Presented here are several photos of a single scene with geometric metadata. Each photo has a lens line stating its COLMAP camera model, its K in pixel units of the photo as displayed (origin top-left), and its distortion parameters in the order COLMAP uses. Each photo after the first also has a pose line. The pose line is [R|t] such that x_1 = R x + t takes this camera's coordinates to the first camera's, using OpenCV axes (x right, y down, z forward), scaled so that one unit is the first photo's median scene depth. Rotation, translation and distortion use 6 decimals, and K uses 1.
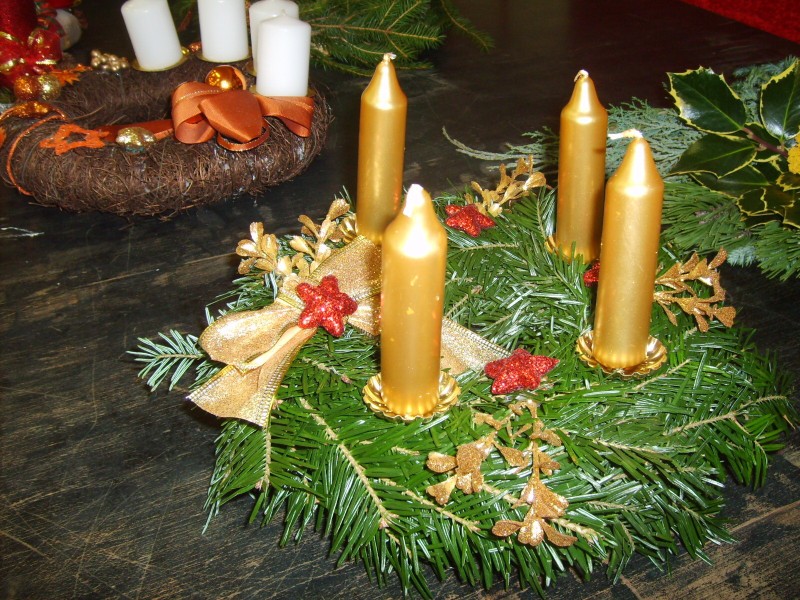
lens RADIAL K [[840.1, 0, 400.0], [0, 840.1, 300.0], [0, 0, 1]] dist [-0.149415, 0.148732]
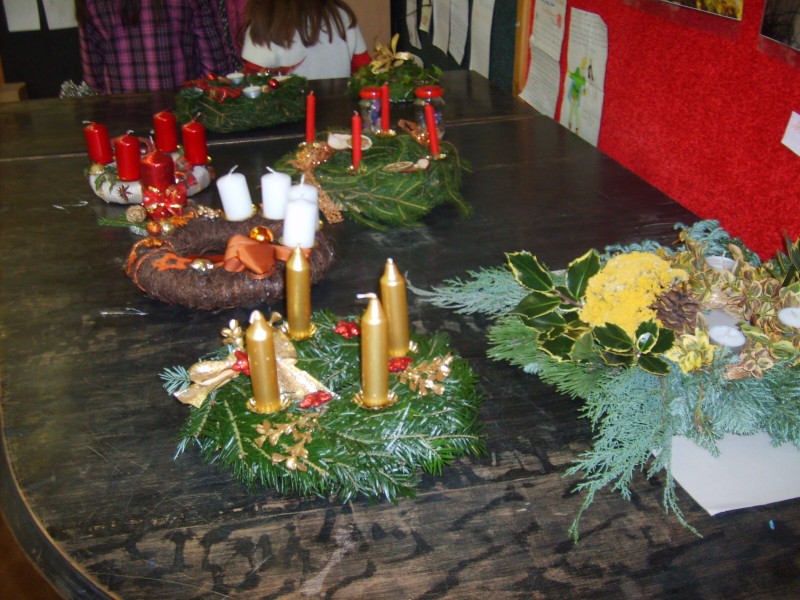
lens RADIAL K [[840.1, 0, 400.0], [0, 840.1, 300.0], [0, 0, 1]] dist [-0.149415, 0.148732]
pose [[0.976890, 0.089171, -0.194255, 0.450303], [-0.112712, 0.987101, -0.113700, 0.031916], [0.181610, 0.132968, 0.974339, -0.660165]]
